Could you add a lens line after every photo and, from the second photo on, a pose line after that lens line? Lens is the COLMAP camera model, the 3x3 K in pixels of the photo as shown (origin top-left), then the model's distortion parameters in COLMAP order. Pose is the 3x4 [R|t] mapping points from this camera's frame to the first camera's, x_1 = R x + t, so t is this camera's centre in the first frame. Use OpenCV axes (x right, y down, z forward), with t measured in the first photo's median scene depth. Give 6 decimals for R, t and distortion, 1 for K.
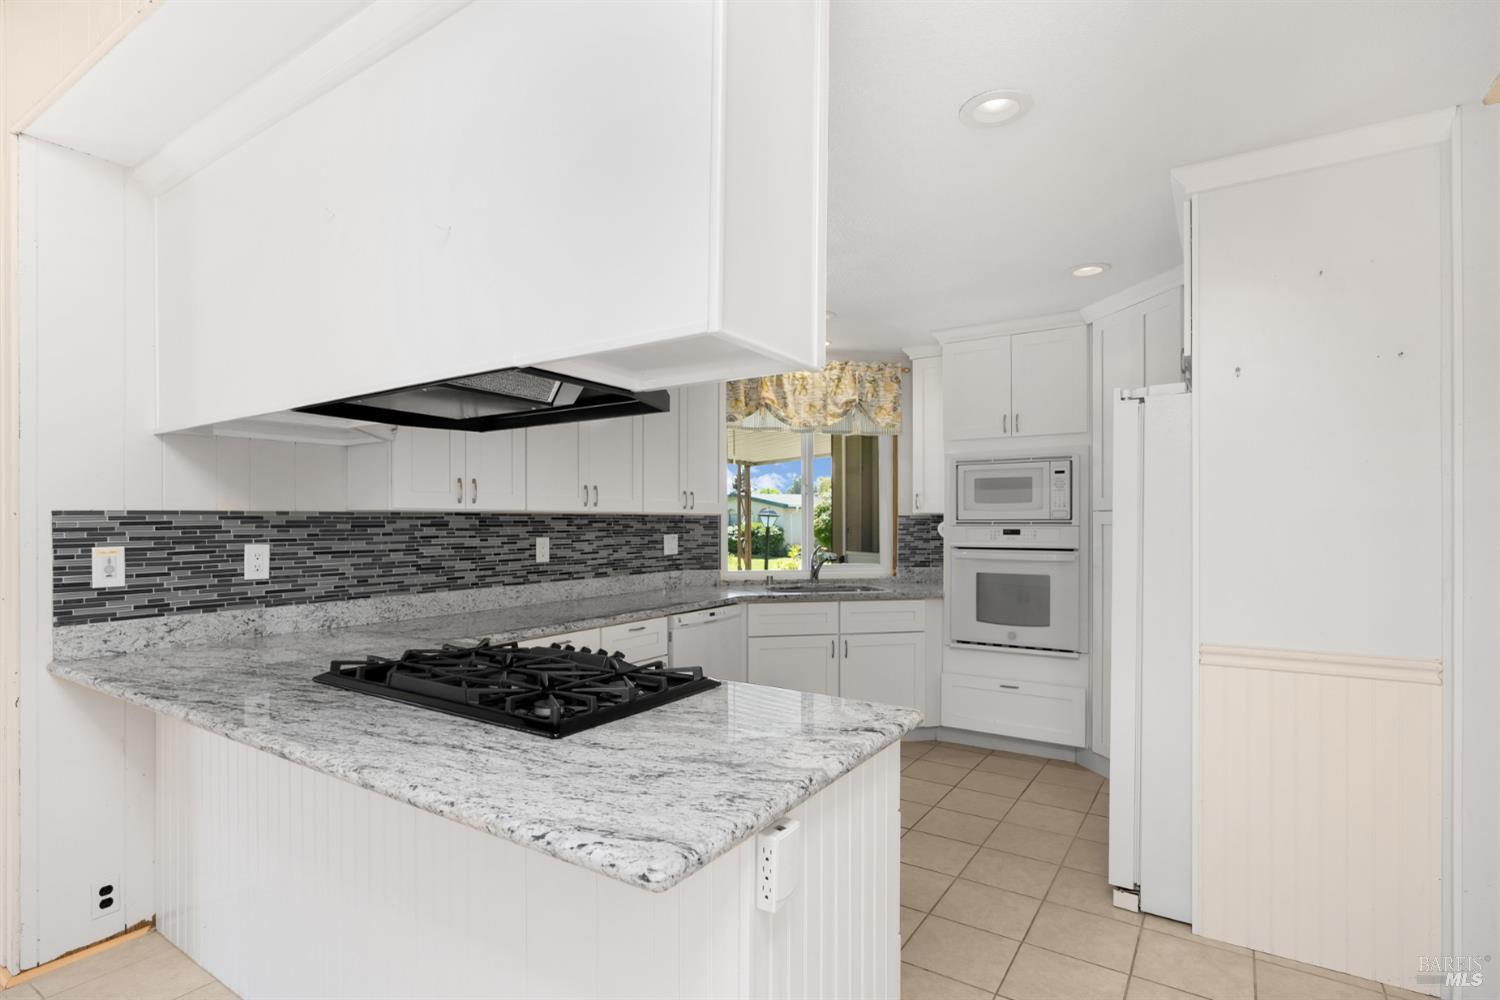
lens RADIAL K [[738.2, 0, 755.6], [0, 738.2, 523.8], [0, 0, 1]] dist [-0.010782, 0.005945]
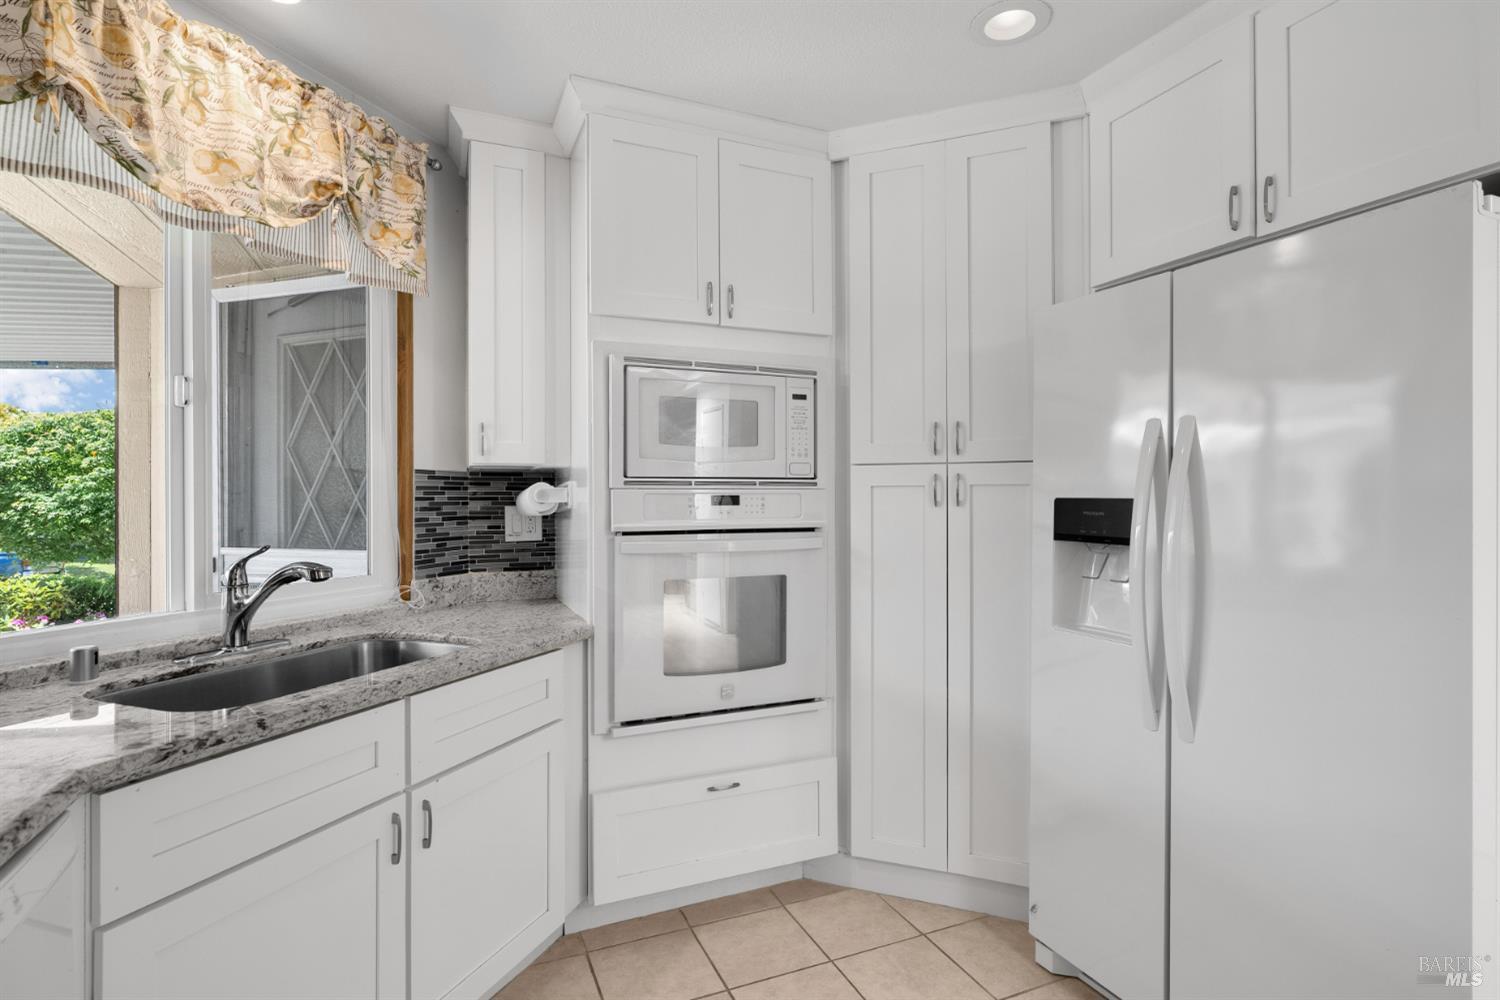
lens RADIAL K [[738.2, 0, 750.4], [0, 738.2, 494.5], [0, 0, 1]] dist [-0.010782, 0.005945]
pose [[0.555459, 0.001142, 0.831543, -0.096174], [0.003556, 0.999987, -0.003748, 0.009411], [-0.831537, 0.005039, 0.555447, 0.700409]]
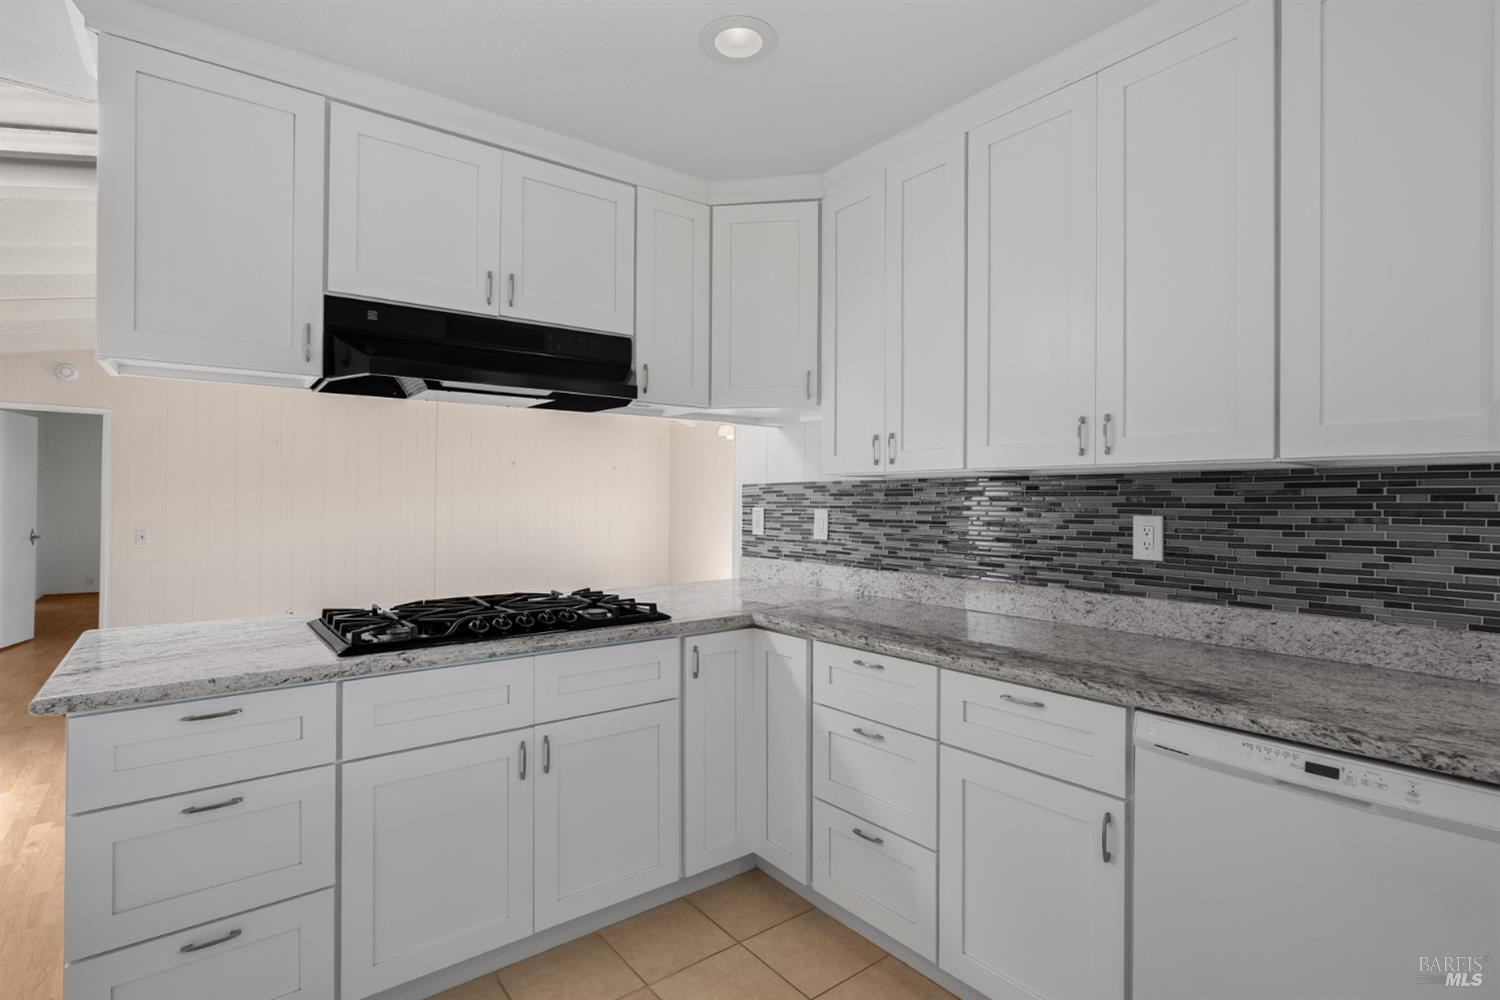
lens RADIAL K [[738.2, 0, 739.3], [0, 738.2, 490.9], [0, 0, 1]] dist [-0.010782, 0.005945]
pose [[-0.337460, -0.010361, -0.941283, 0.309810], [-0.005254, 0.999945, -0.009123, 0.006282], [0.941325, 0.001867, -0.337495, 0.831880]]
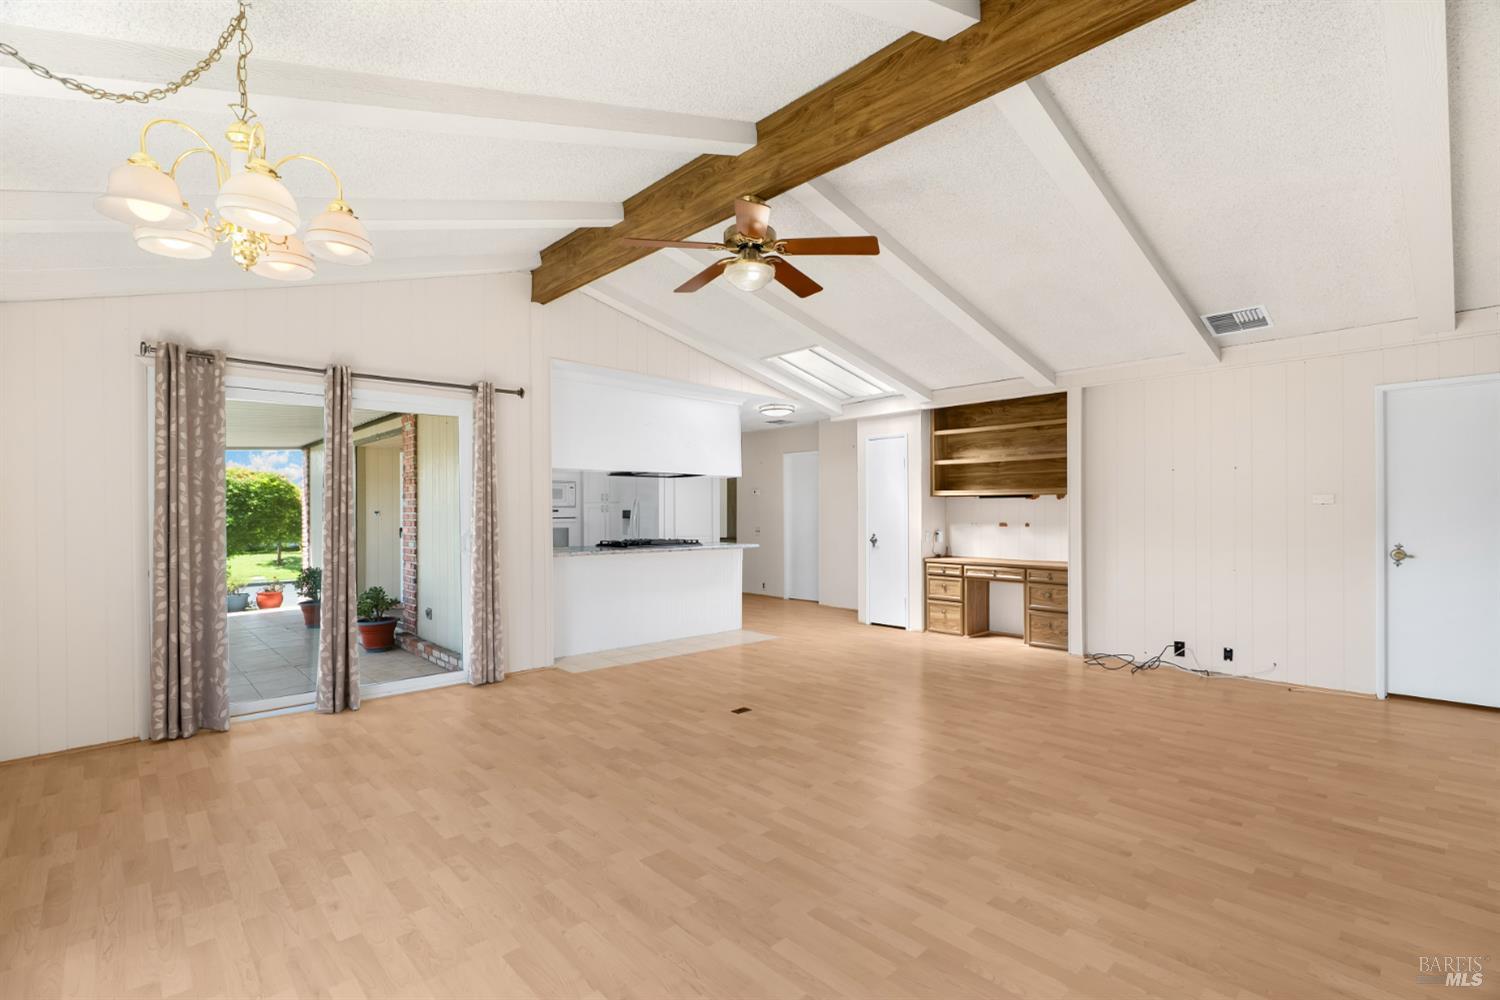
lens RADIAL K [[687.2, 0, 745.4], [0, 687.2, 497.3], [0, 0, 1]] dist [-0.000294, -0.000335]
pose [[0.232948, 0.021918, 0.972242, -1.766662], [0.009087, 0.999653, -0.024713, 0.028330], [-0.972447, 0.014592, 0.232668, -0.150674]]
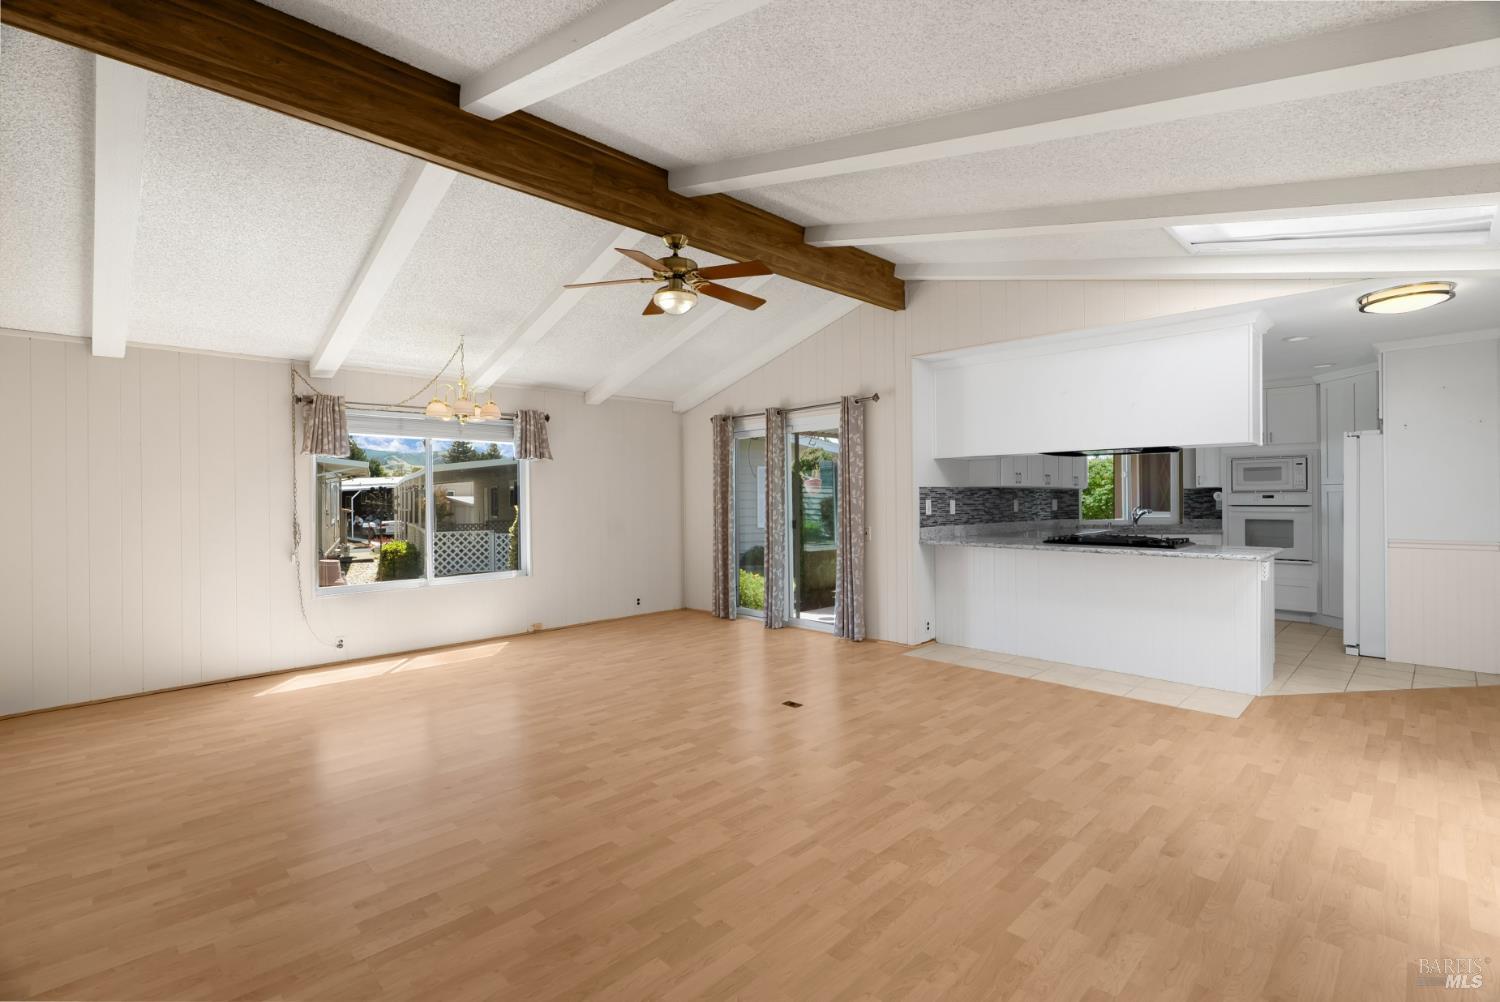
lens RADIAL K [[677.9, 0, 758.0], [0, 677.9, 497.0], [0, 0, 1]] dist [-0.007791, 0.002912]
pose [[0.976969, -0.004626, -0.213330, -0.545101], [0.003318, 0.999973, -0.006490, 0.019464], [0.213354, 0.005632, 0.976959, -0.929065]]
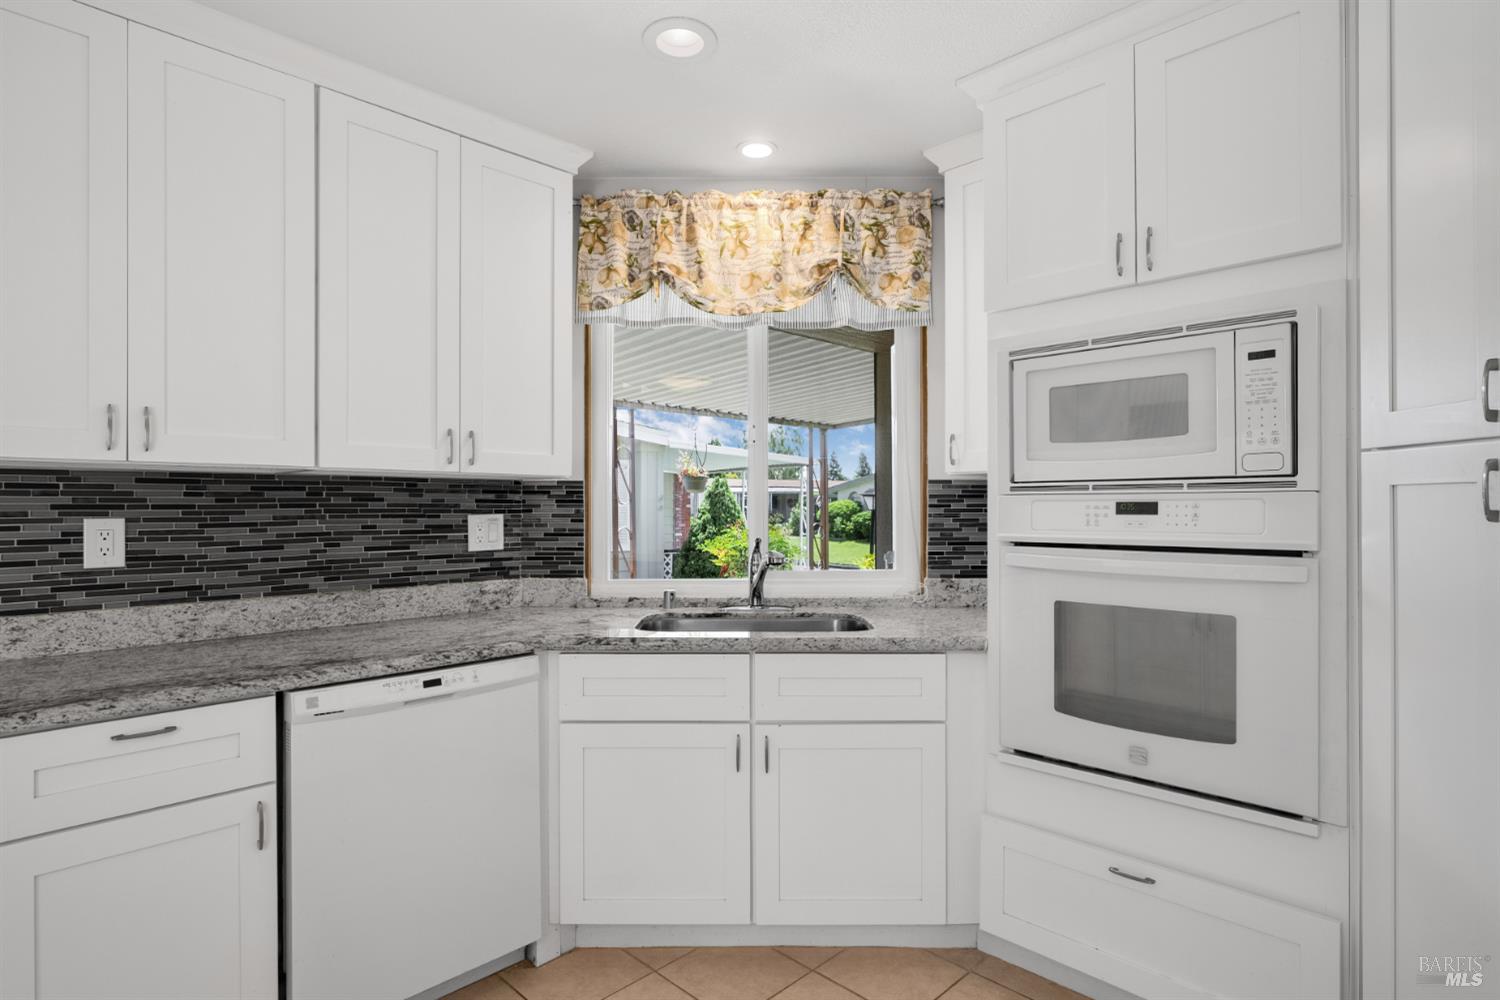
lens RADIAL K [[778.2, 0, 751.6], [0, 778.2, 502.6], [0, 0, 1]] dist [-0.004798, 0.001885]
pose [[0.978741, -0.002311, -0.205085, 0.228737], [0.000949, 0.999977, -0.006736, 0.011167], [0.205096, 0.006399, 0.978721, 0.533672]]
